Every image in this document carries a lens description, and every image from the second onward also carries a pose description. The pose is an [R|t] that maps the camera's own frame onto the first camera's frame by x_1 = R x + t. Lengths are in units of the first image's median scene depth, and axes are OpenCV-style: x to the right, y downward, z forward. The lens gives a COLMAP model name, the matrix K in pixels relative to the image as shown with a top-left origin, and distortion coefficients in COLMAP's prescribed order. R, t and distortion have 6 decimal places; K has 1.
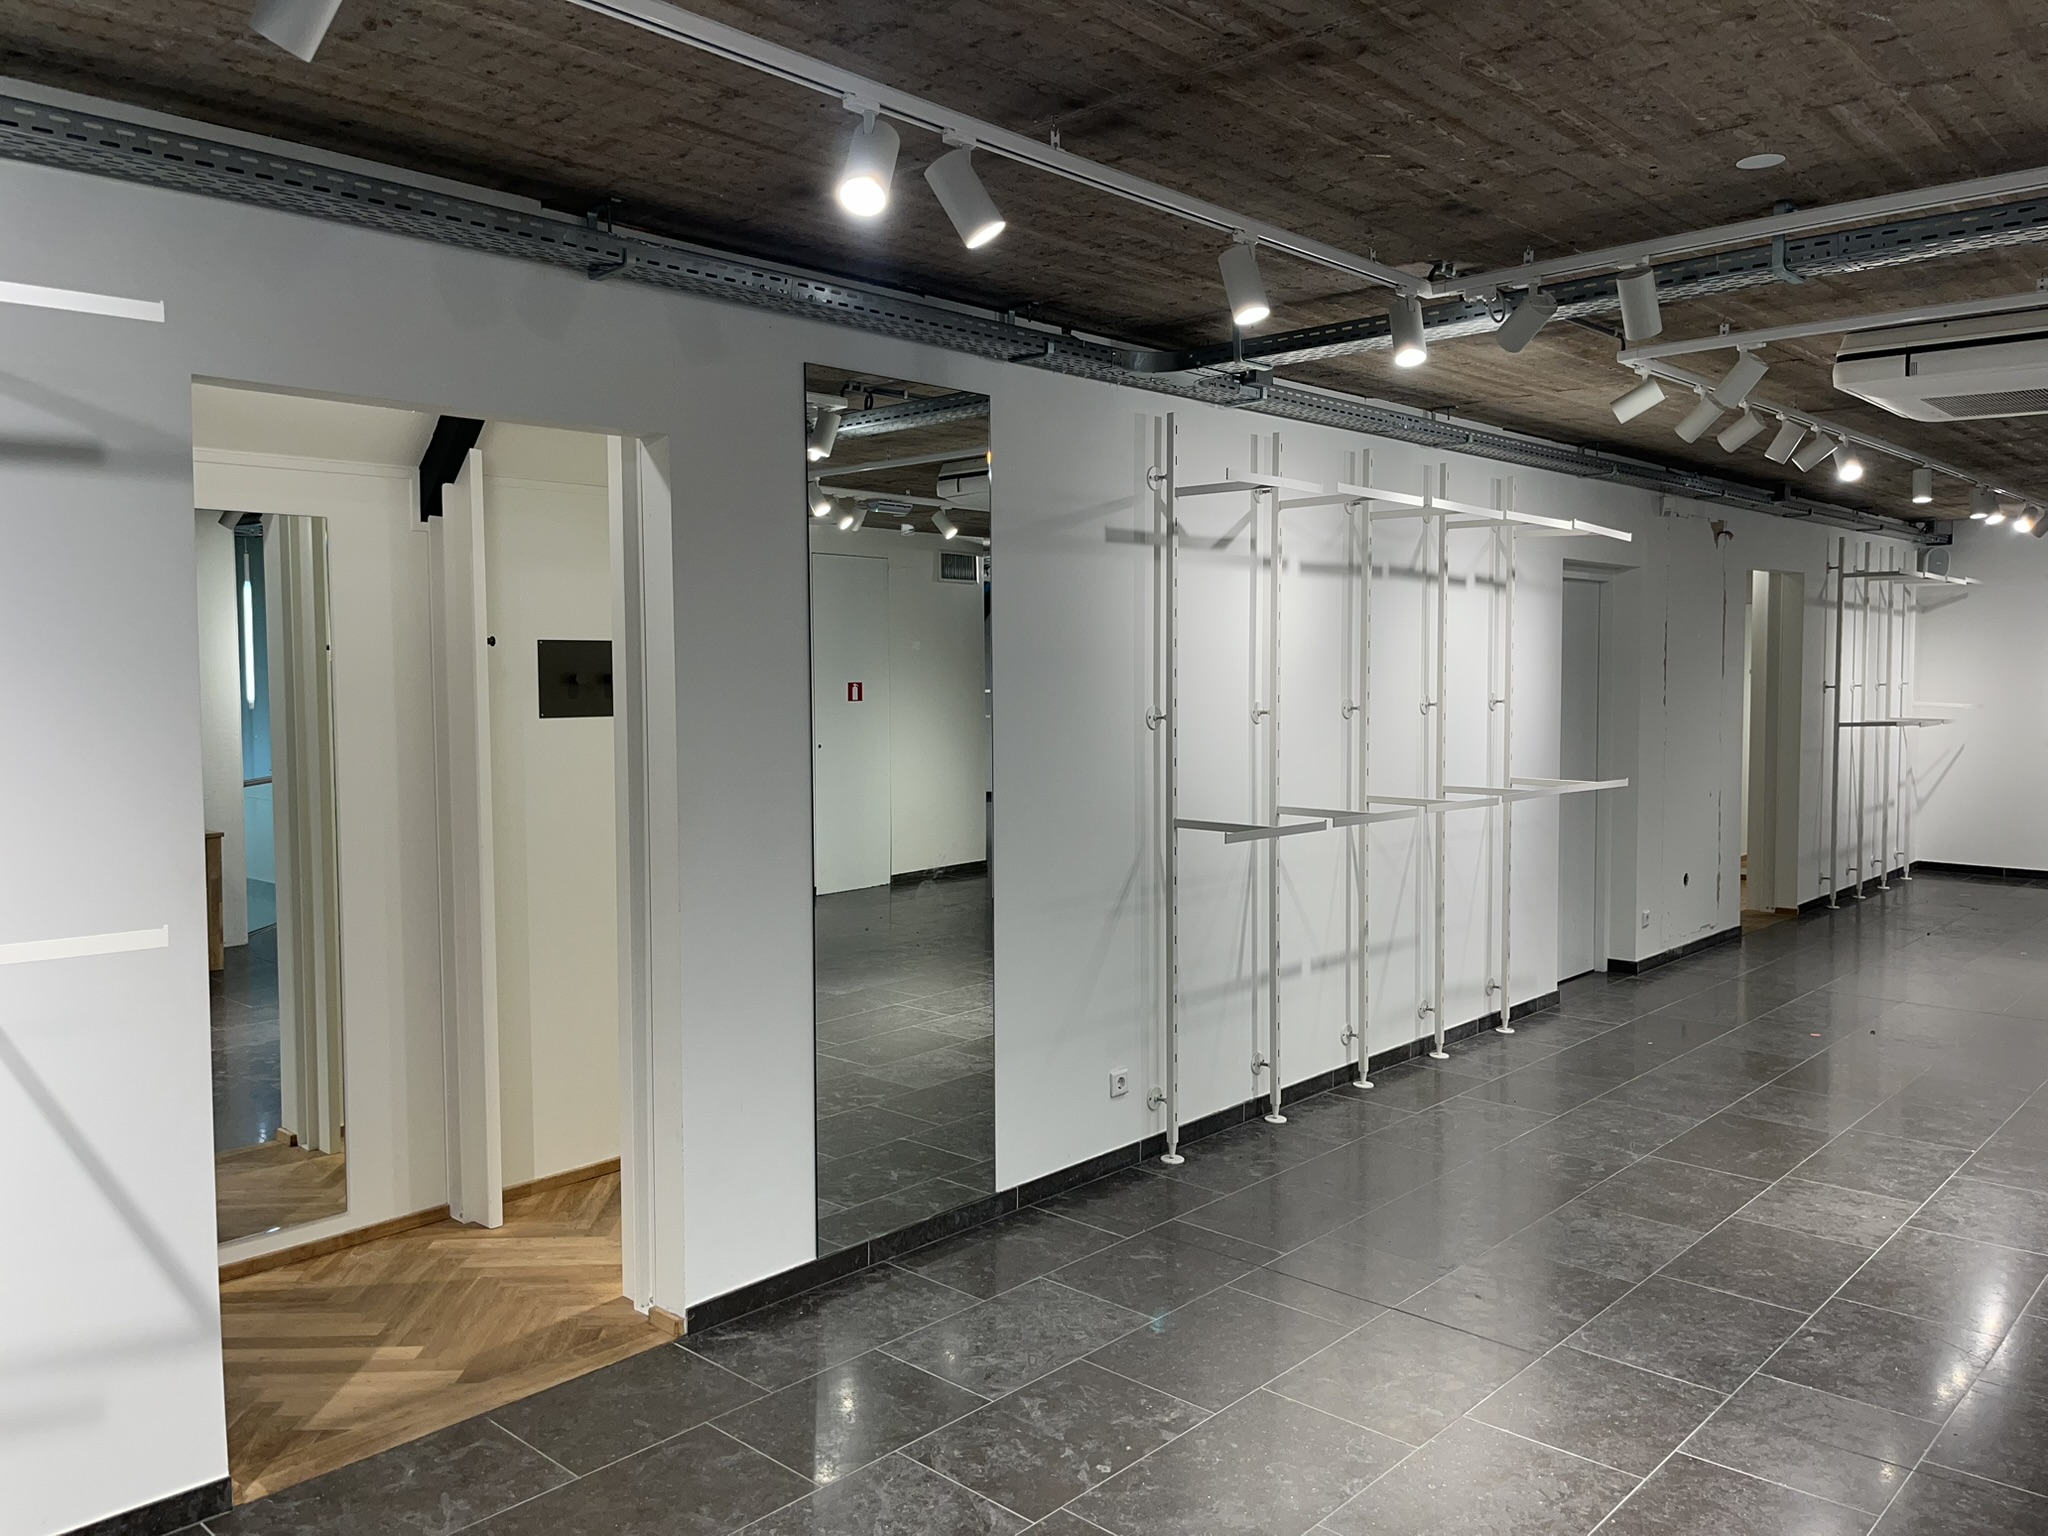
lens RADIAL K [[1558.0, 0, 1010.1], [0, 1558.0, 749.5], [0, 0, 1]] dist [0.051762, -0.066807]
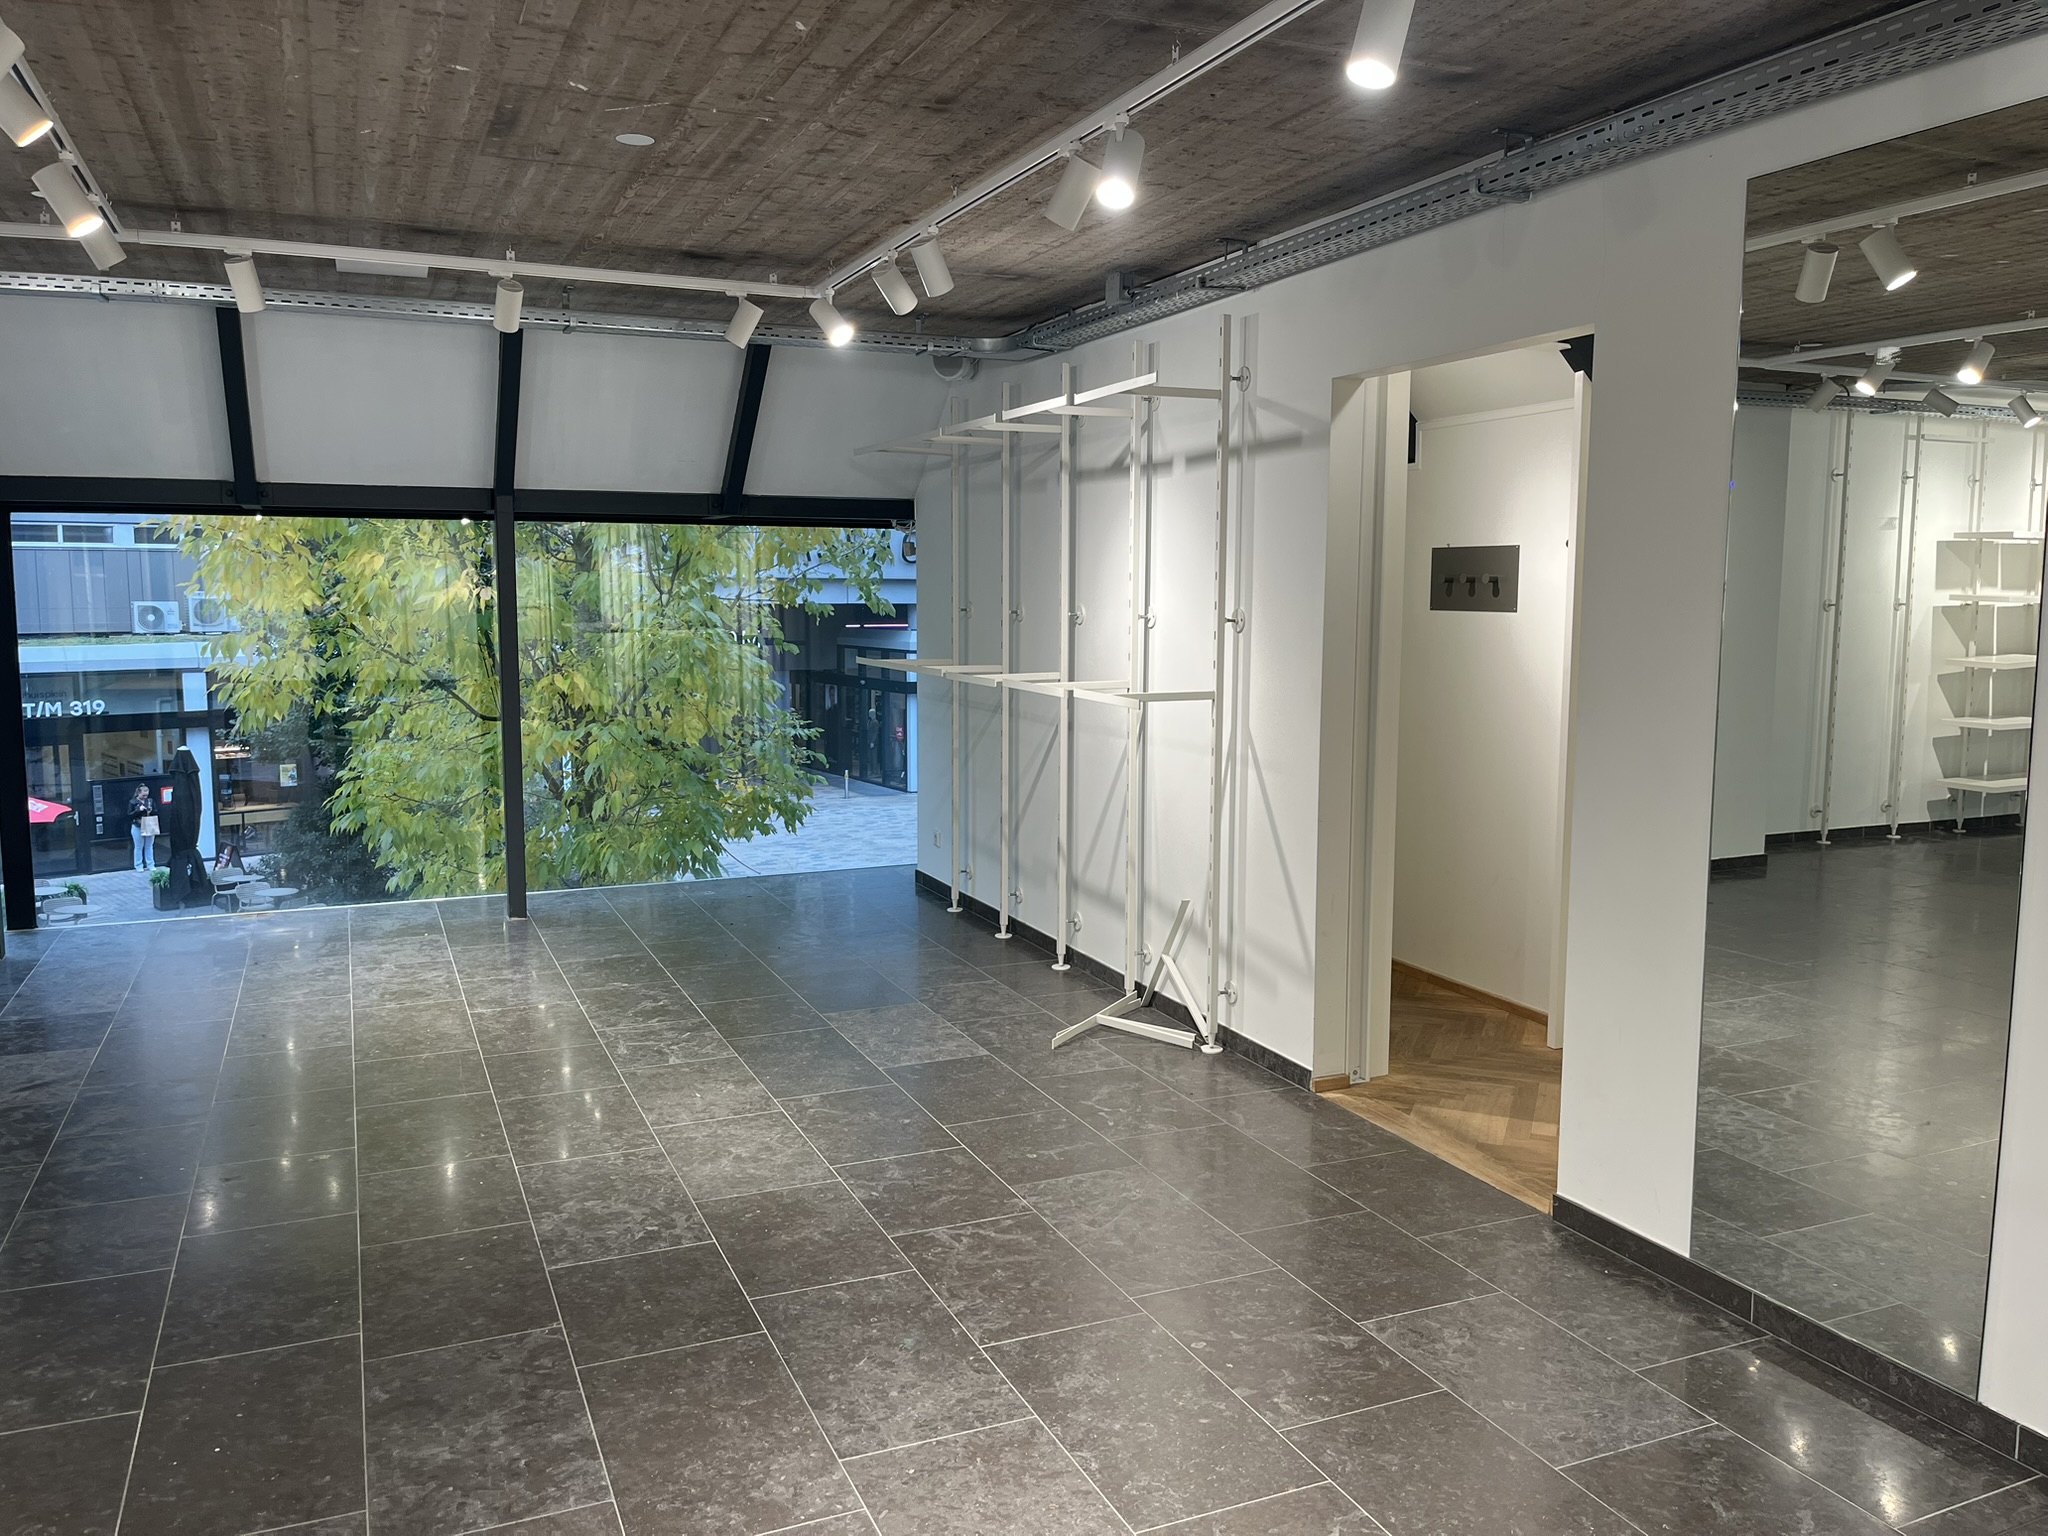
lens RADIAL K [[1558.0, 0, 1012.5], [0, 1558.0, 778.0], [0, 0, 1]] dist [0.051762, -0.066807]
pose [[-0.378648, 0.133803, -0.915818, 0.911634], [-0.049186, 0.985188, 0.164274, -0.072666], [0.924233, 0.107248, -0.366458, 1.102536]]
